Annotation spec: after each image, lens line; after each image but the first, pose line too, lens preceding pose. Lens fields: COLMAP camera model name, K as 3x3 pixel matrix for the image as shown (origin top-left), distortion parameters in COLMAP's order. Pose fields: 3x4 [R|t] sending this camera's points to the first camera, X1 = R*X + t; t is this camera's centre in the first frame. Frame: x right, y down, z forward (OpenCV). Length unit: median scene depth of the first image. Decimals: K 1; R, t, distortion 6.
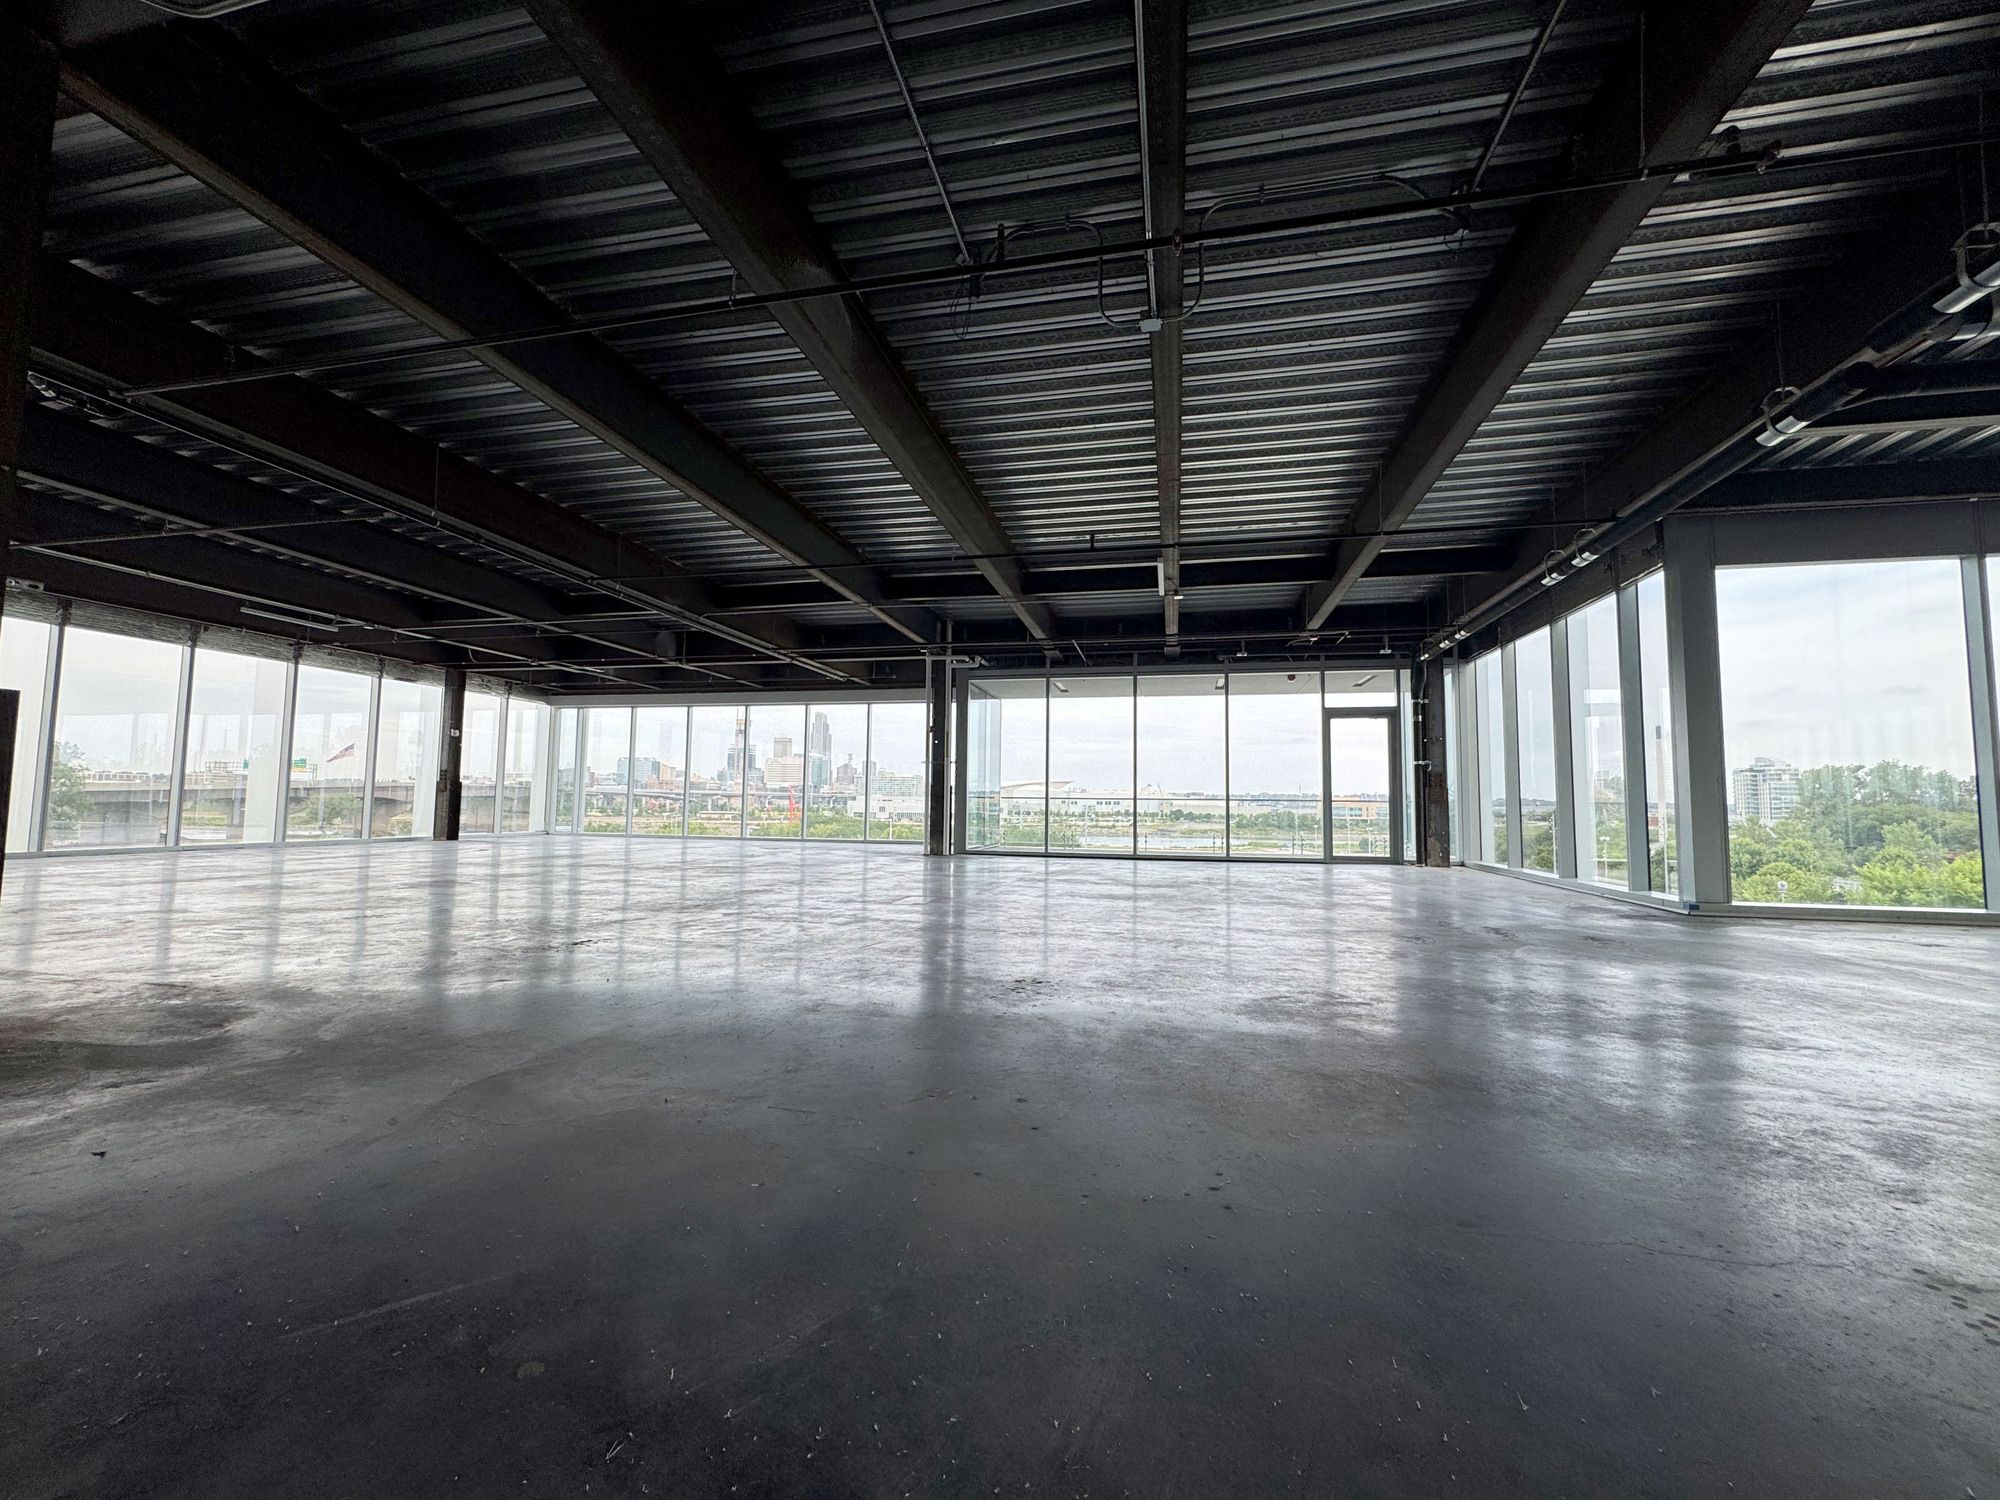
lens RADIAL K [[796.4, 0, 1000.0], [0, 796.4, 750.0], [0, 0, 1]] dist [-0.000200, -0.000173]
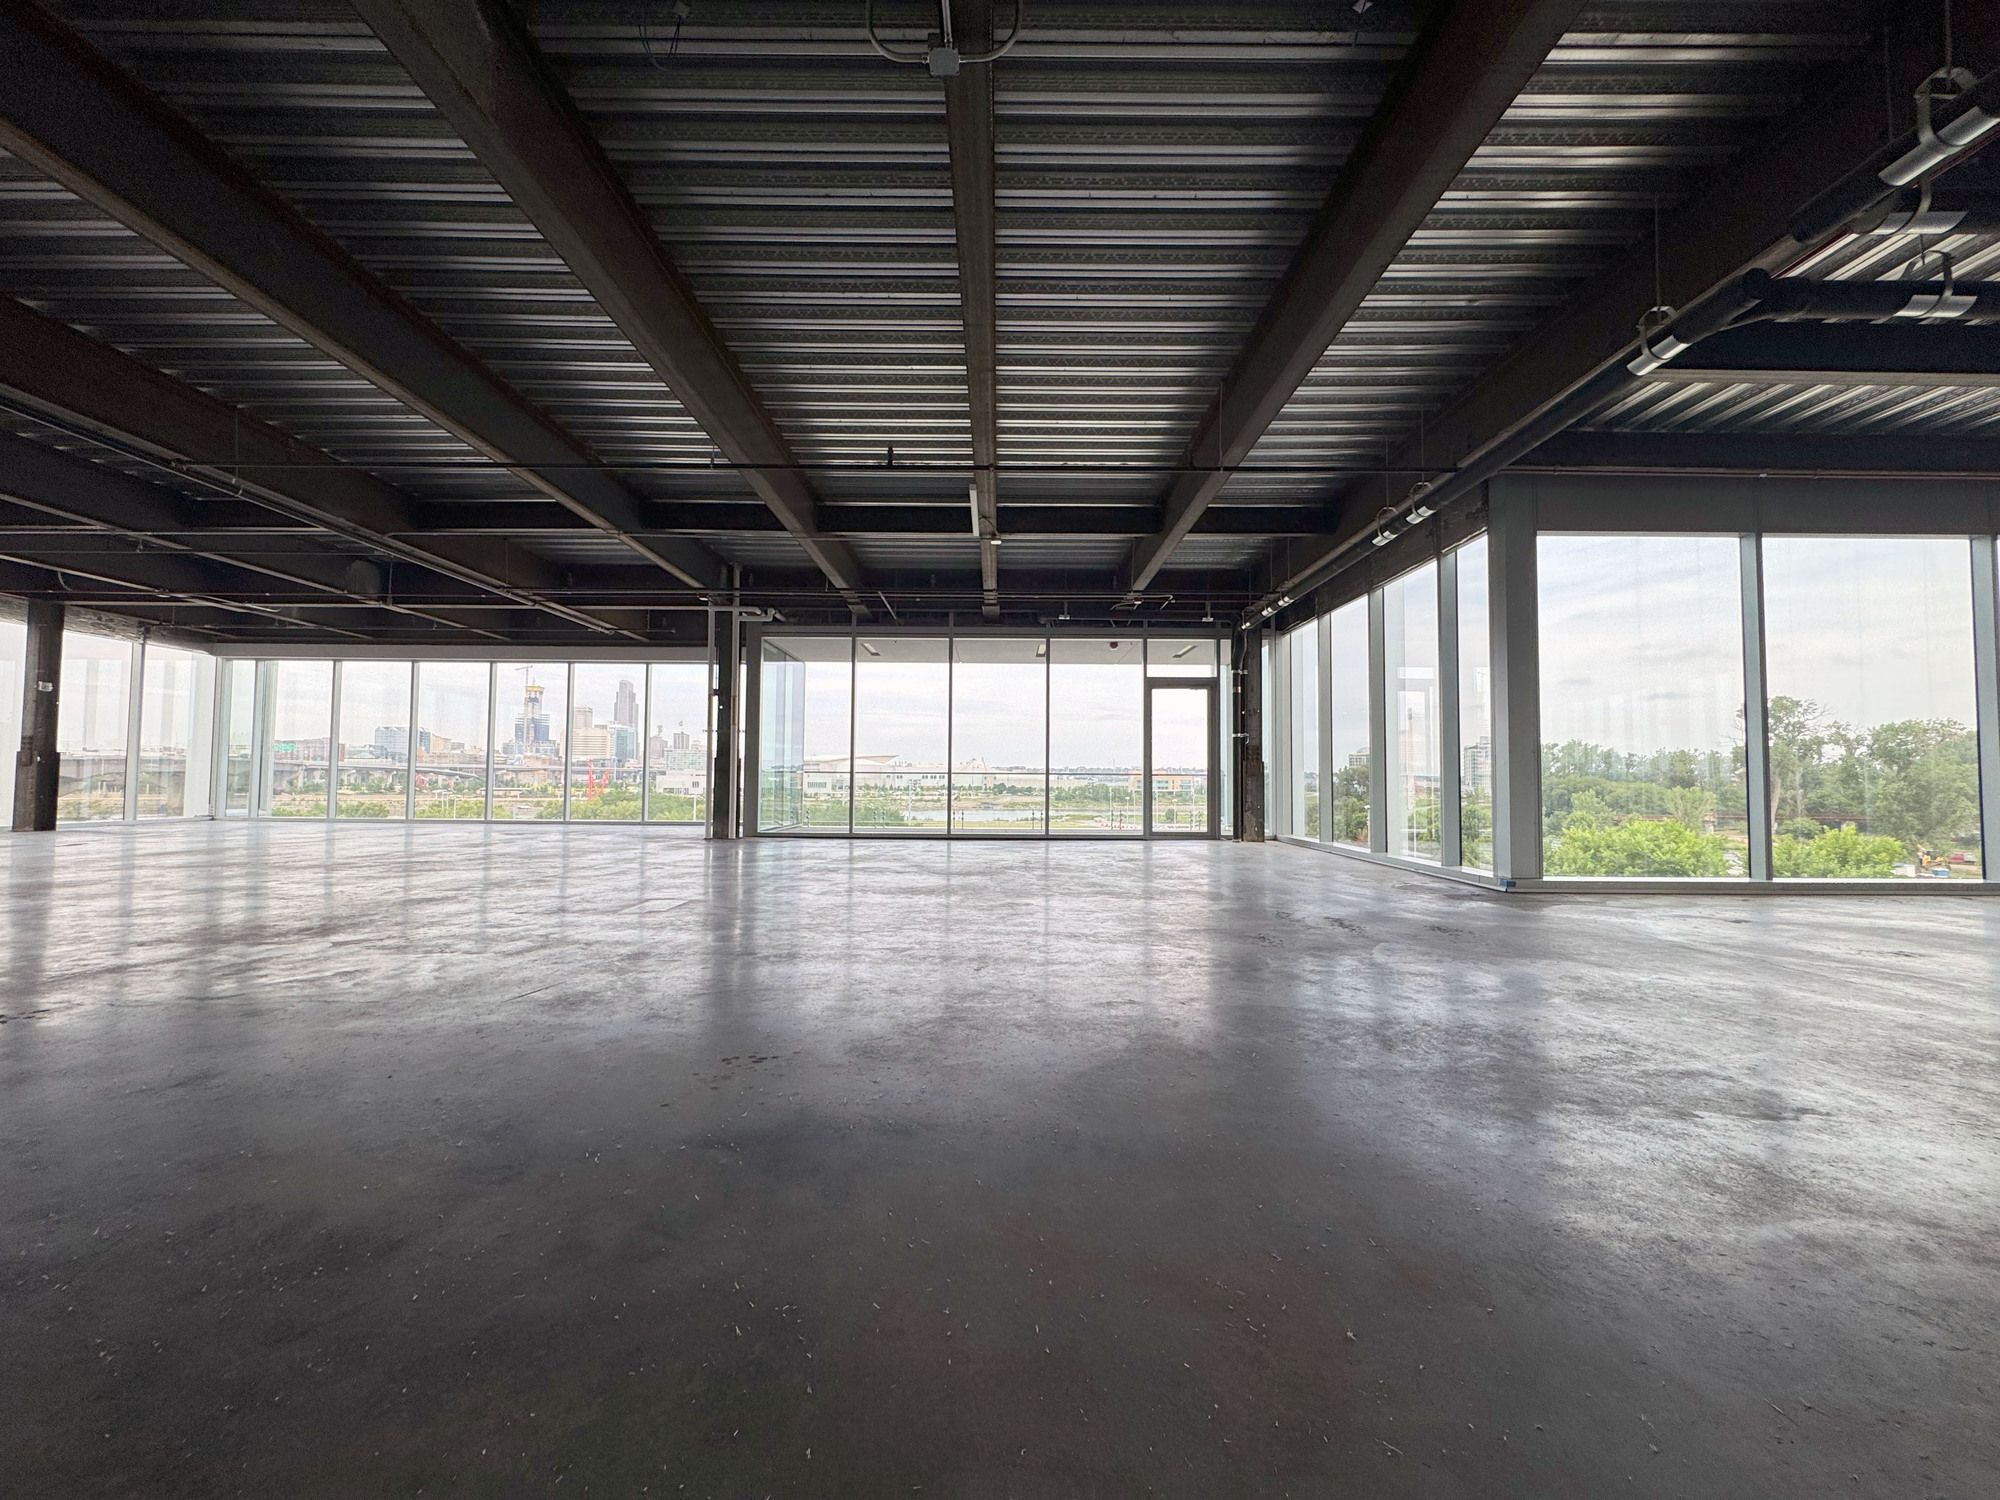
lens RADIAL K [[796.4, 0, 1000.0], [0, 796.4, 750.0], [0, 0, 1]] dist [-0.000200, -0.000173]
pose [[0.976332, 0.003798, 0.216243, 0.032932], [-0.010802, 0.999454, 0.031215, 0.006660], [-0.216007, -0.032812, 0.975840, 0.113773]]
